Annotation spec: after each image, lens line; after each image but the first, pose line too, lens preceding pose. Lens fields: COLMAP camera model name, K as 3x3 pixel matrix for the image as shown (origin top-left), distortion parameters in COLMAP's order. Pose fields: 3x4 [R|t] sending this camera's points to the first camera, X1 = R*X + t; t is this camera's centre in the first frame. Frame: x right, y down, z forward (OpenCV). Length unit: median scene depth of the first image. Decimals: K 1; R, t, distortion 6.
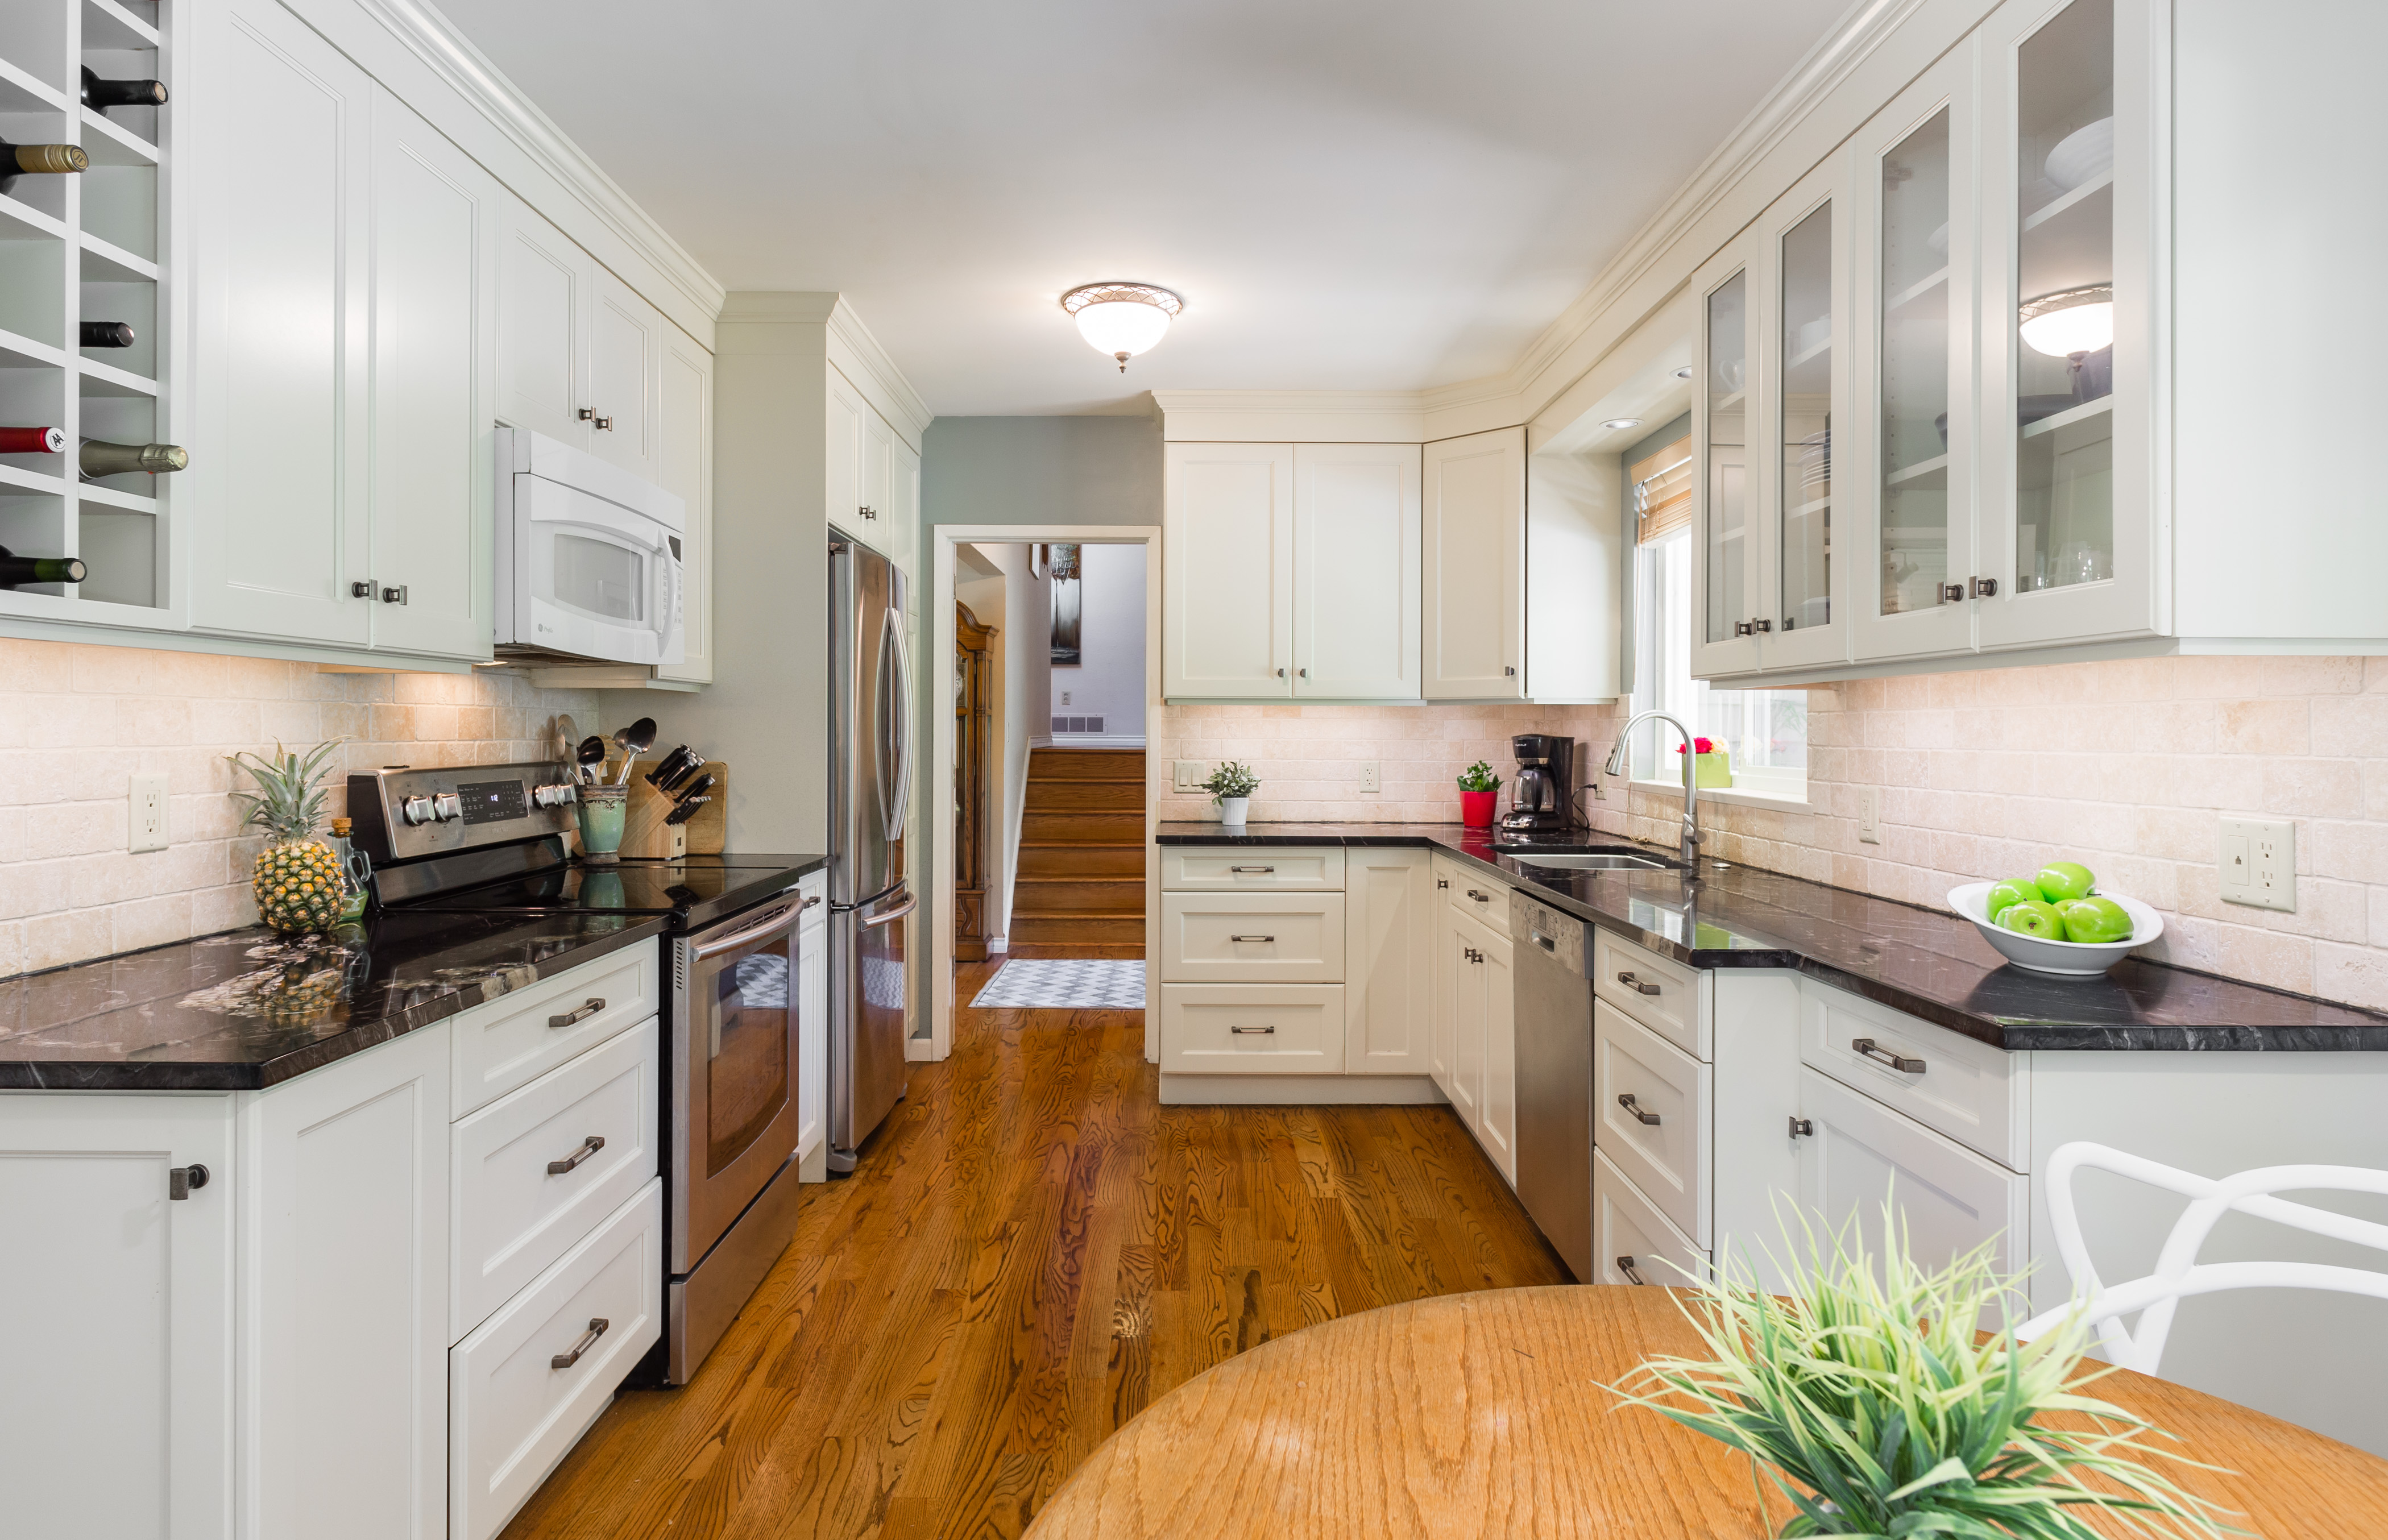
lens RADIAL K [[1319.4, 0, 1155.0], [0, 1319.4, 736.9], [0, 0, 1]] dist [0.000361, 0.000444]
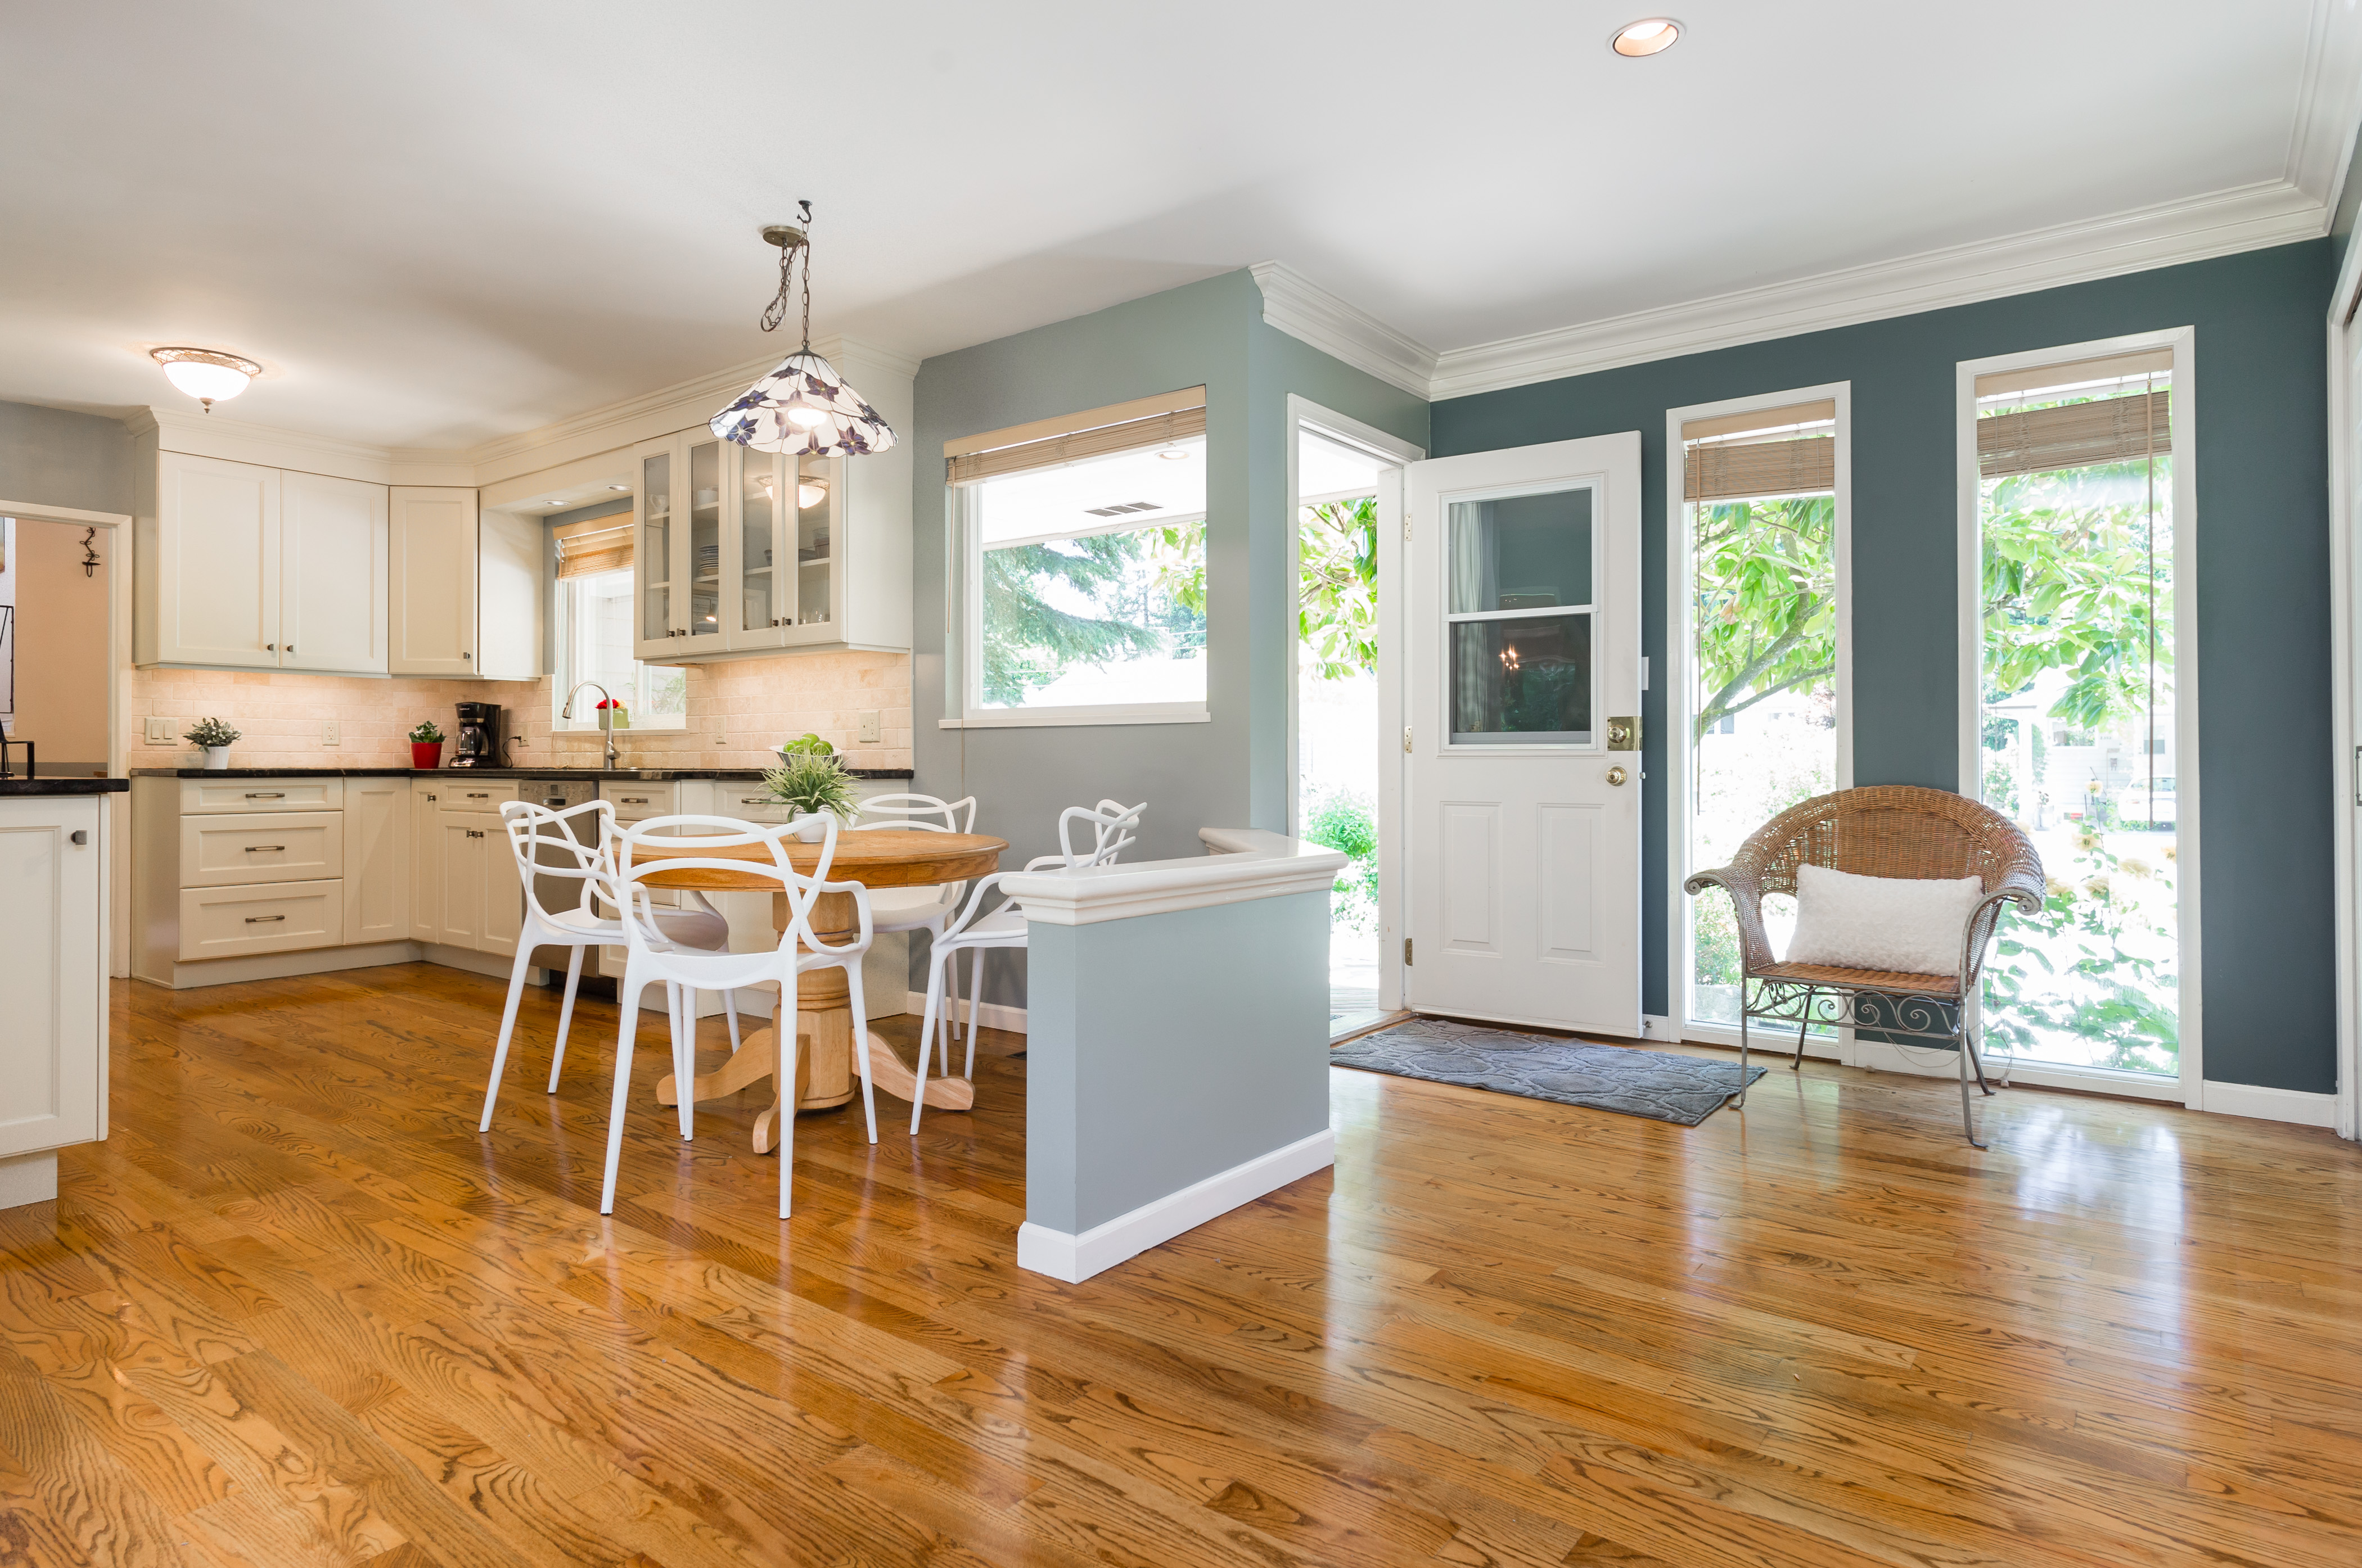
lens RADIAL K [[1305.1, 0, 1177.6], [0, 1305.1, 758.8], [0, 0, 1]] dist [-0.002474, -0.001303]
pose [[0.604481, -0.002509, 0.796616, -0.481061], [0.004738, 0.999989, -0.000446, 0.081468], [-0.796606, 0.004044, 0.604486, -0.587835]]
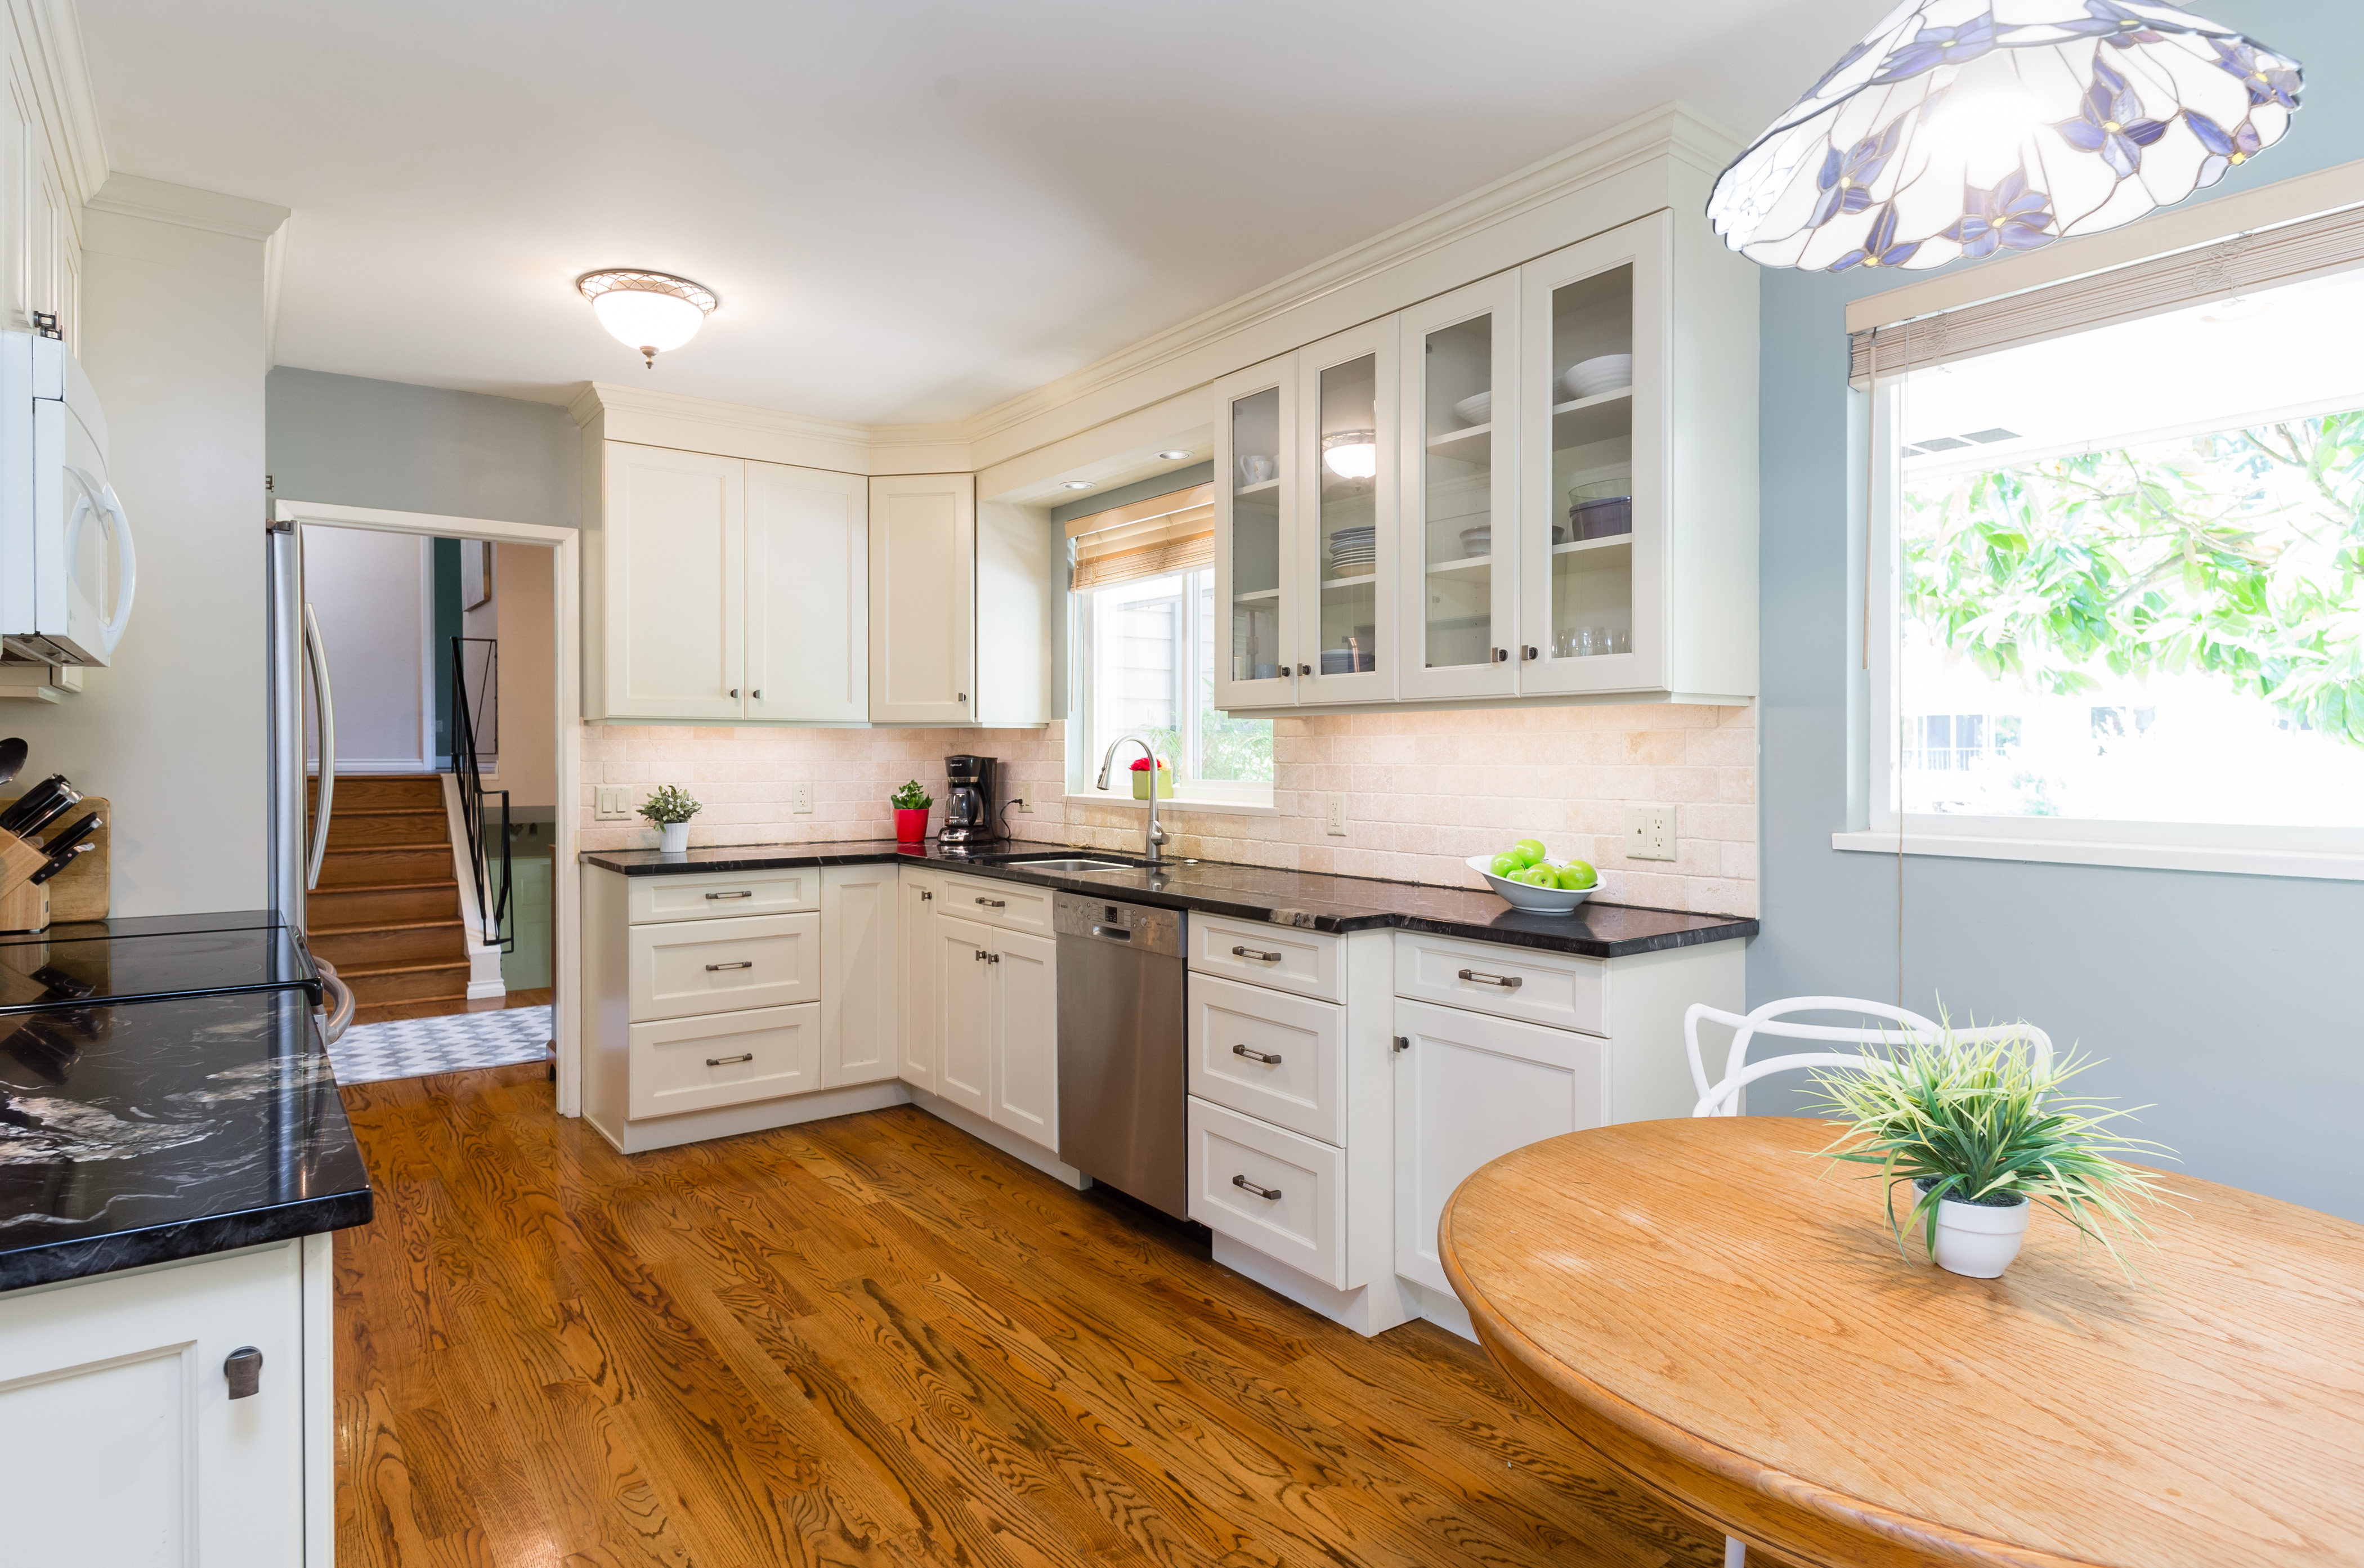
lens RADIAL K [[1295.7, 0, 1189.4], [0, 1295.7, 768.1], [0, 0, 1]] dist [0.001442, -0.000272]
pose [[0.797839, -0.010950, 0.602771, -0.271890], [0.006189, 0.999931, 0.009974, -0.000903], [-0.602839, -0.004227, 0.797852, 0.038779]]
